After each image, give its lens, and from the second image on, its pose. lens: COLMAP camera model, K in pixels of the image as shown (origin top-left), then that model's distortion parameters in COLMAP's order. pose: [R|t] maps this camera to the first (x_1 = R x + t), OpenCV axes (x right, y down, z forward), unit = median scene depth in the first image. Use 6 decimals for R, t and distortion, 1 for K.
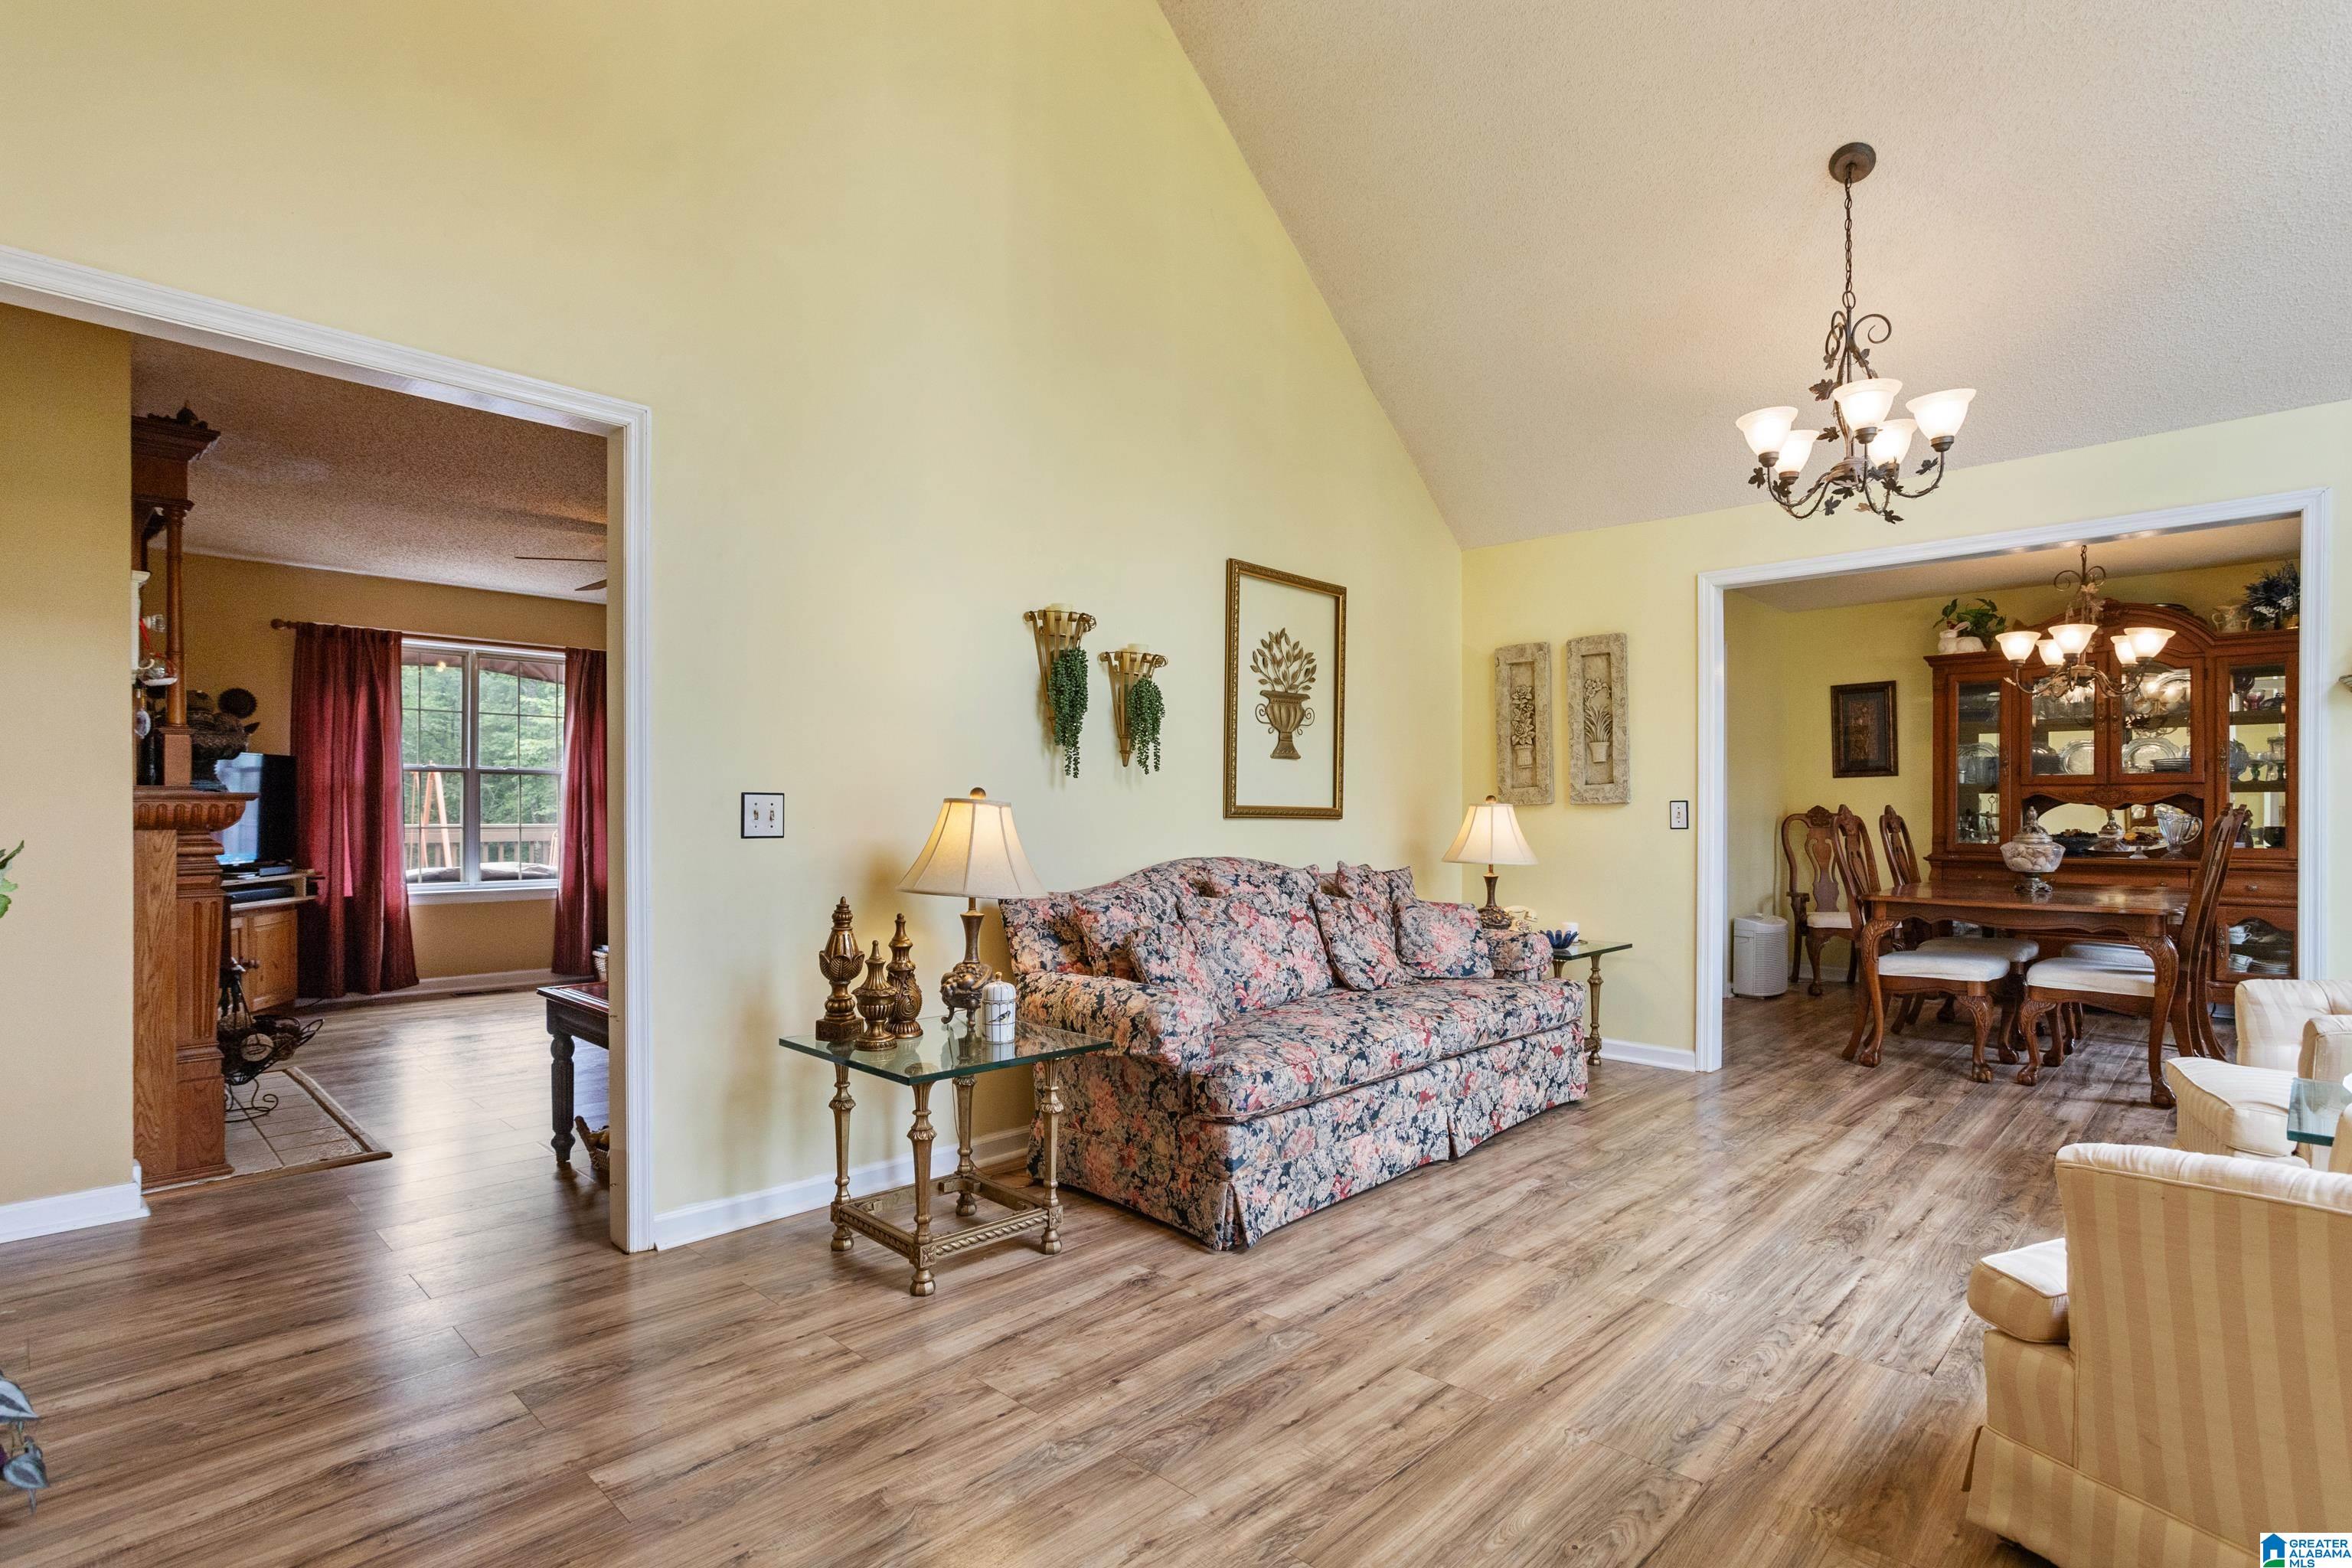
lens RADIAL K [[1161.9, 0, 1160.6], [0, 1161.9, 817.8], [0, 0, 1]] dist [-0.050111, 0.032813]
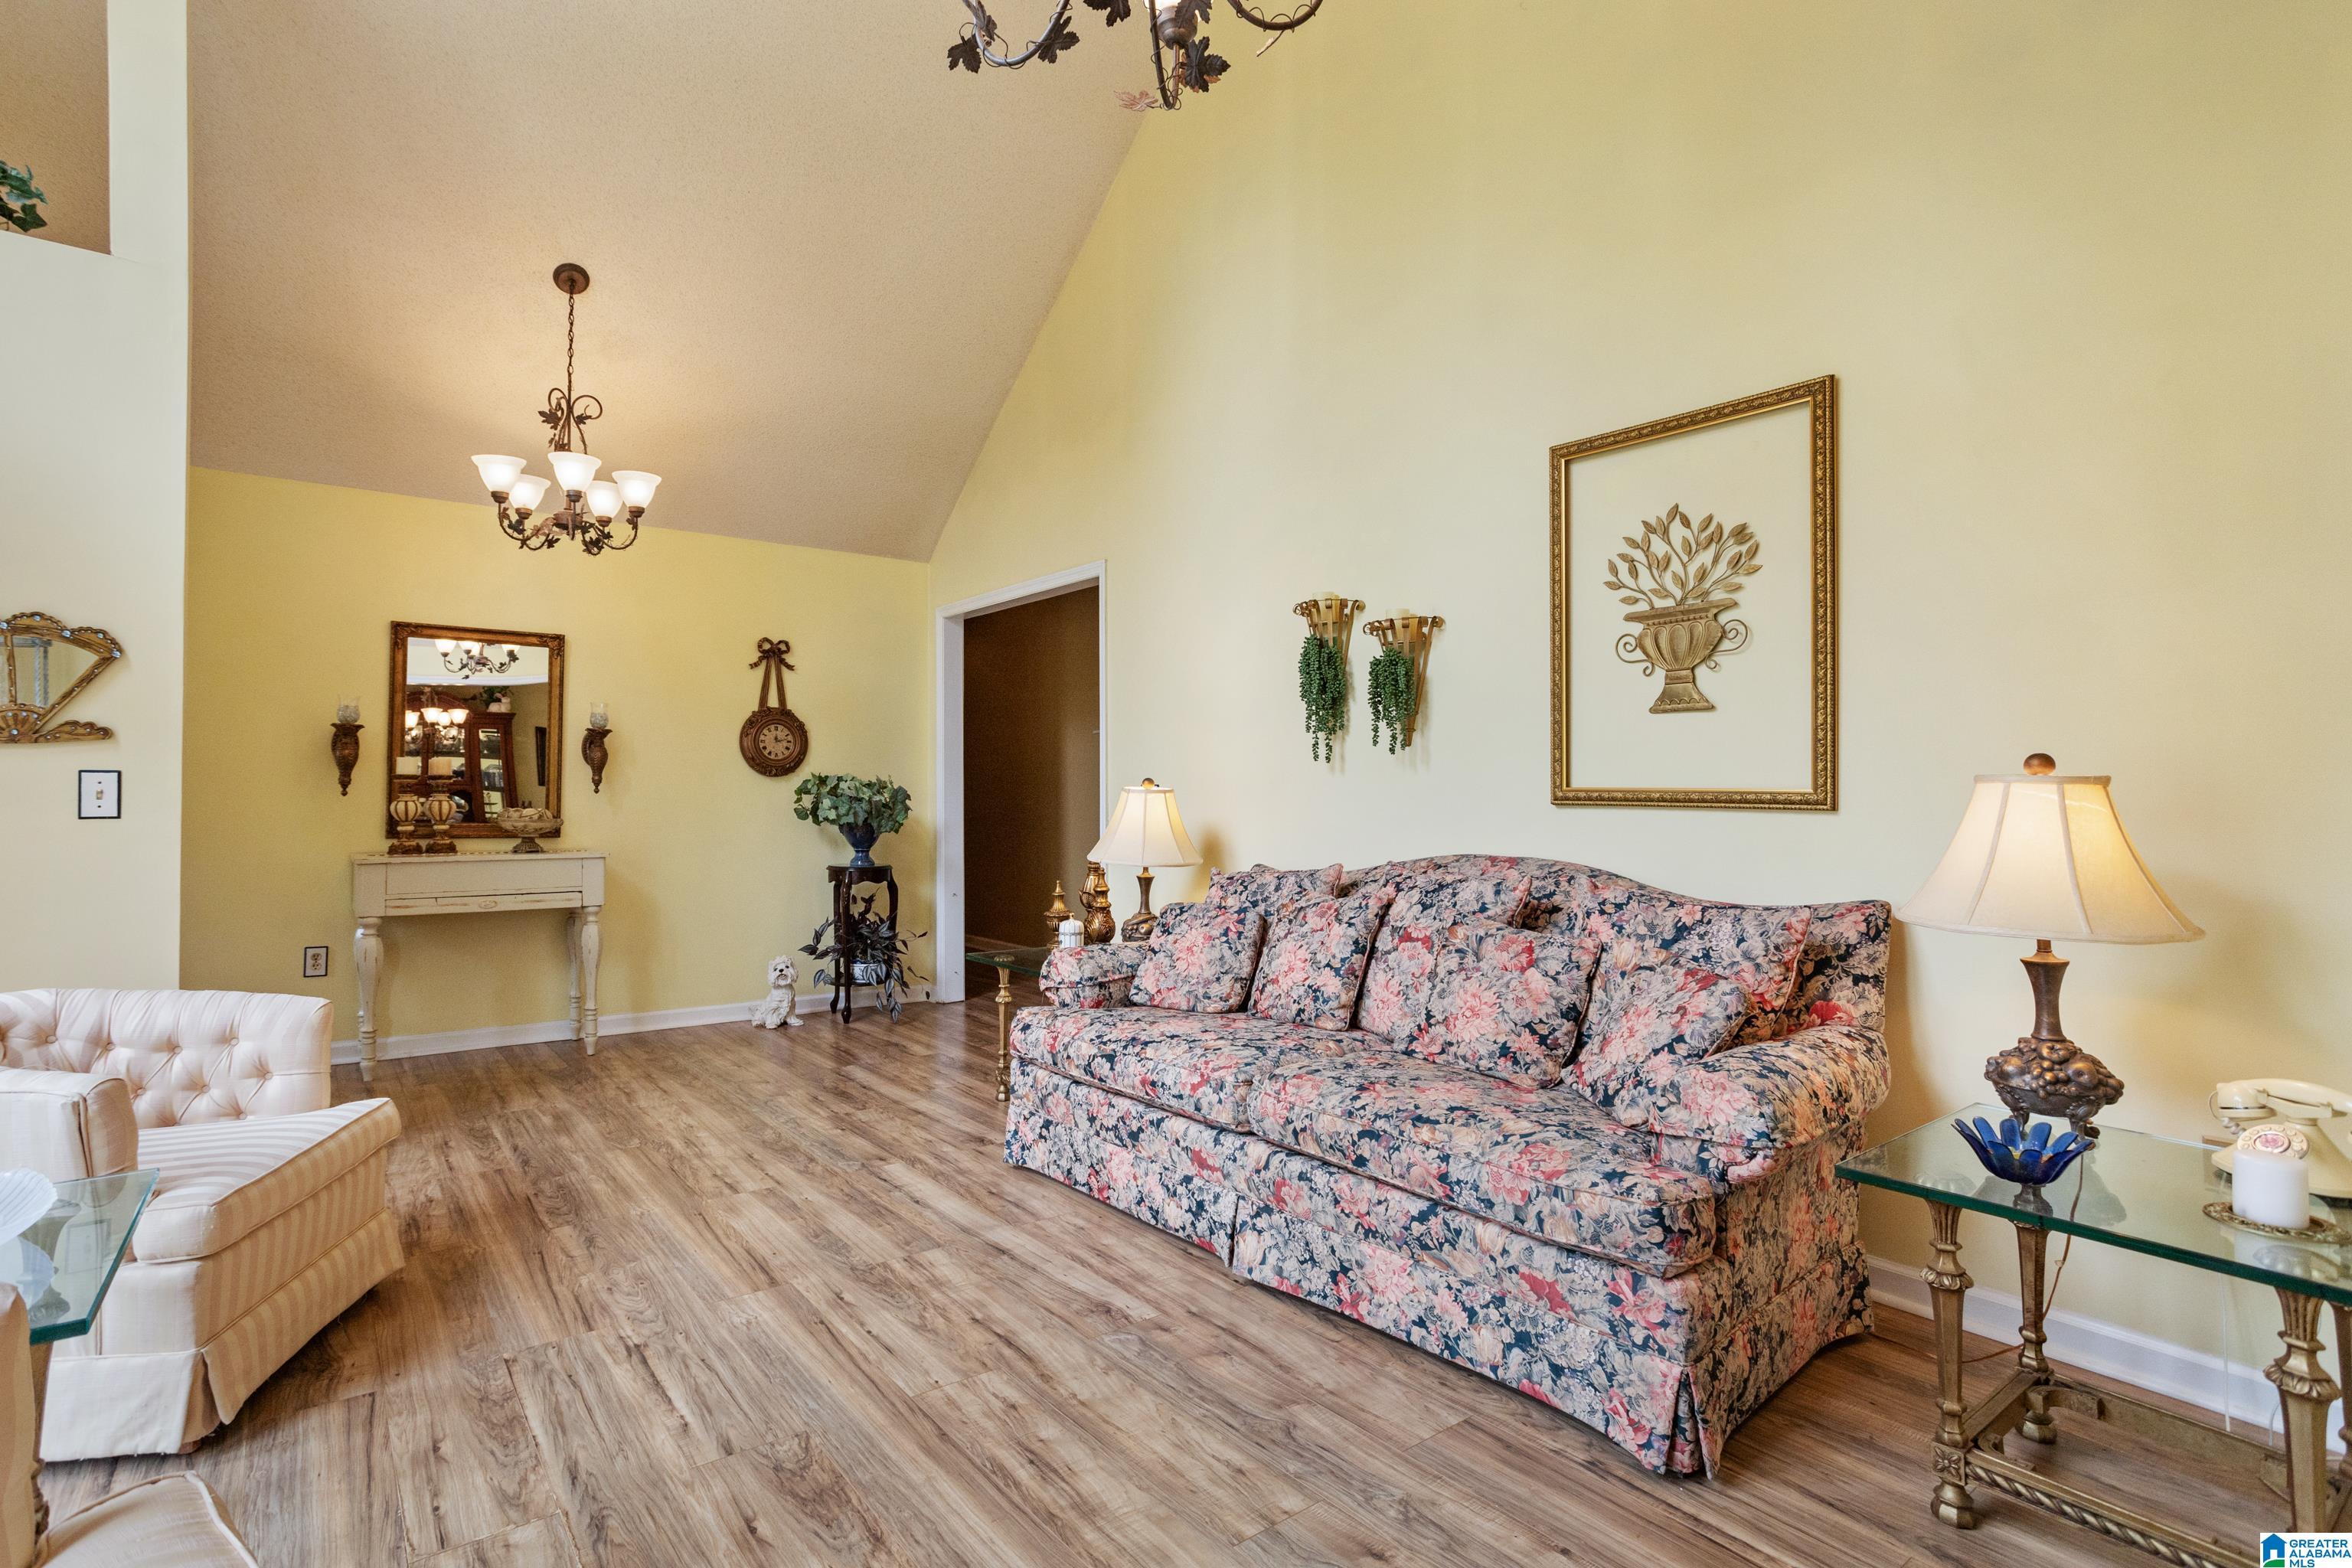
lens RADIAL K [[1143.7, 0, 1162.0], [0, 1143.7, 765.3], [0, 0, 1]] dist [-0.055657, 0.037769]
pose [[-0.141171, -0.028874, -0.989564, 0.951353], [-0.004852, 0.999583, -0.028475, -0.004066], [0.989973, 0.000781, -0.141252, 1.027202]]
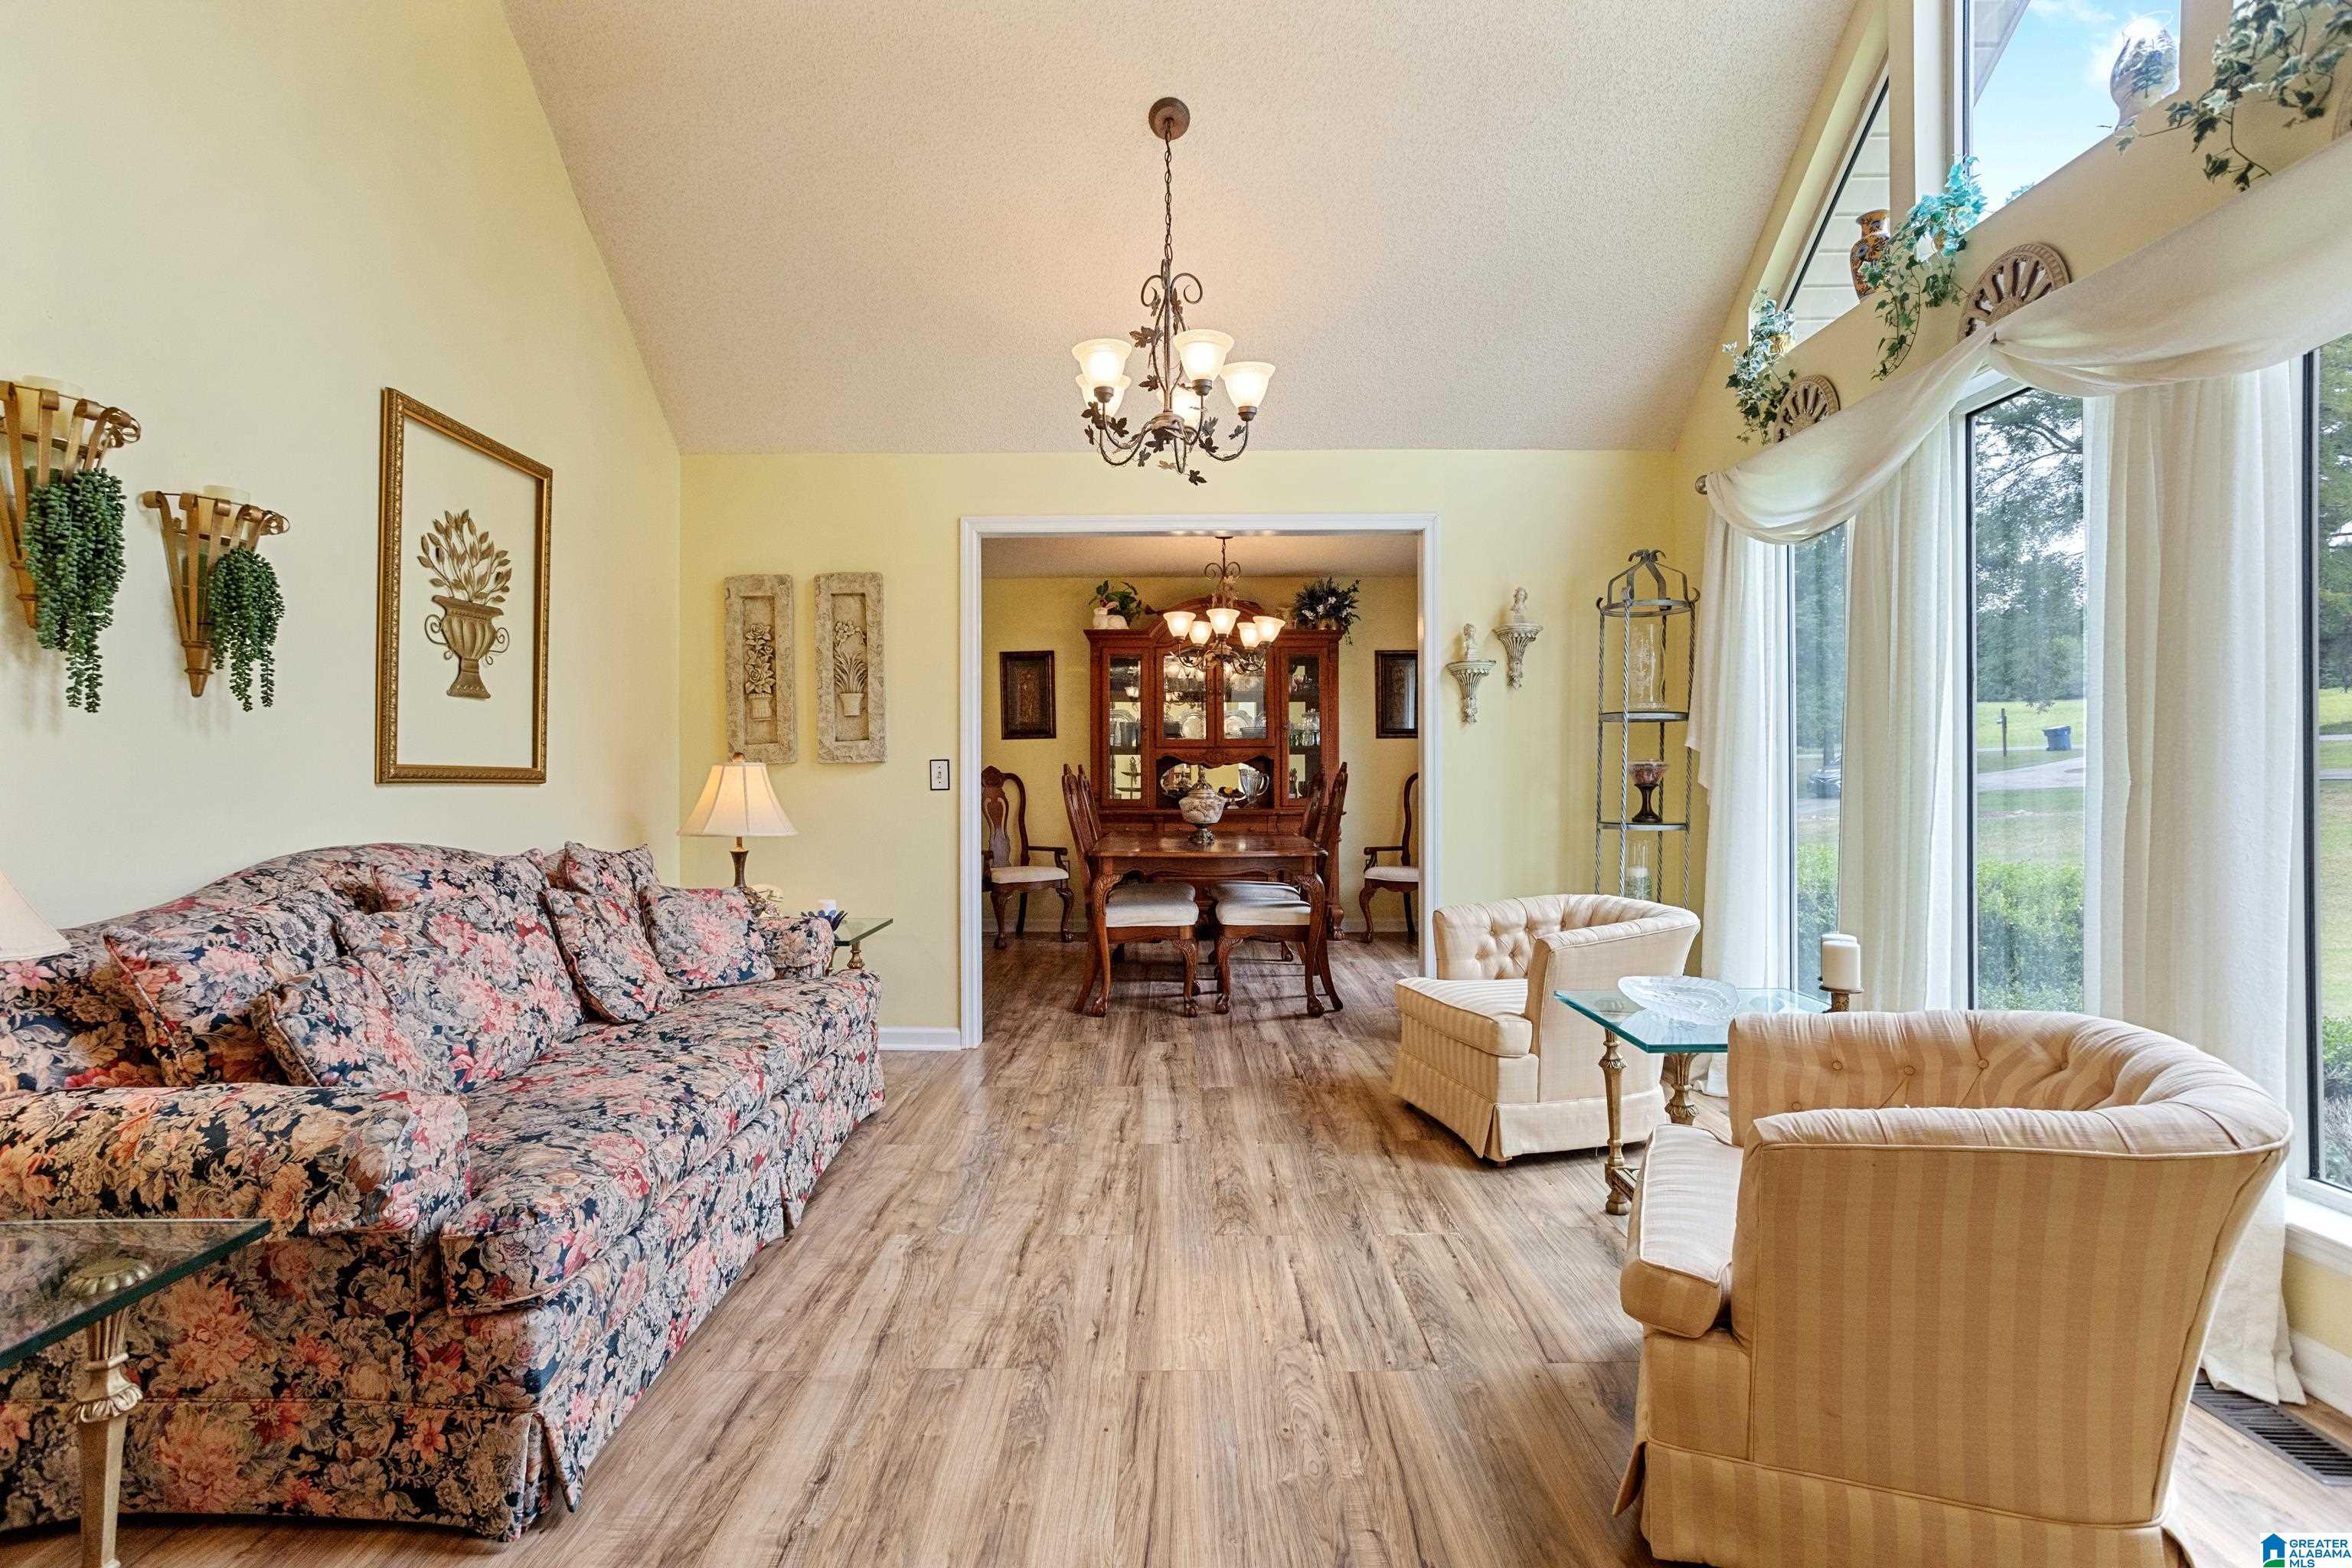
lens RADIAL K [[1143.7, 0, 1162.0], [0, 1143.7, 765.3], [0, 0, 1]] dist [-0.055657, 0.037769]
pose [[0.717251, -0.000813, 0.696814, -0.081910], [0.009829, 0.999912, -0.008951, -0.000118], [-0.696745, 0.013269, 0.717196, 0.290118]]
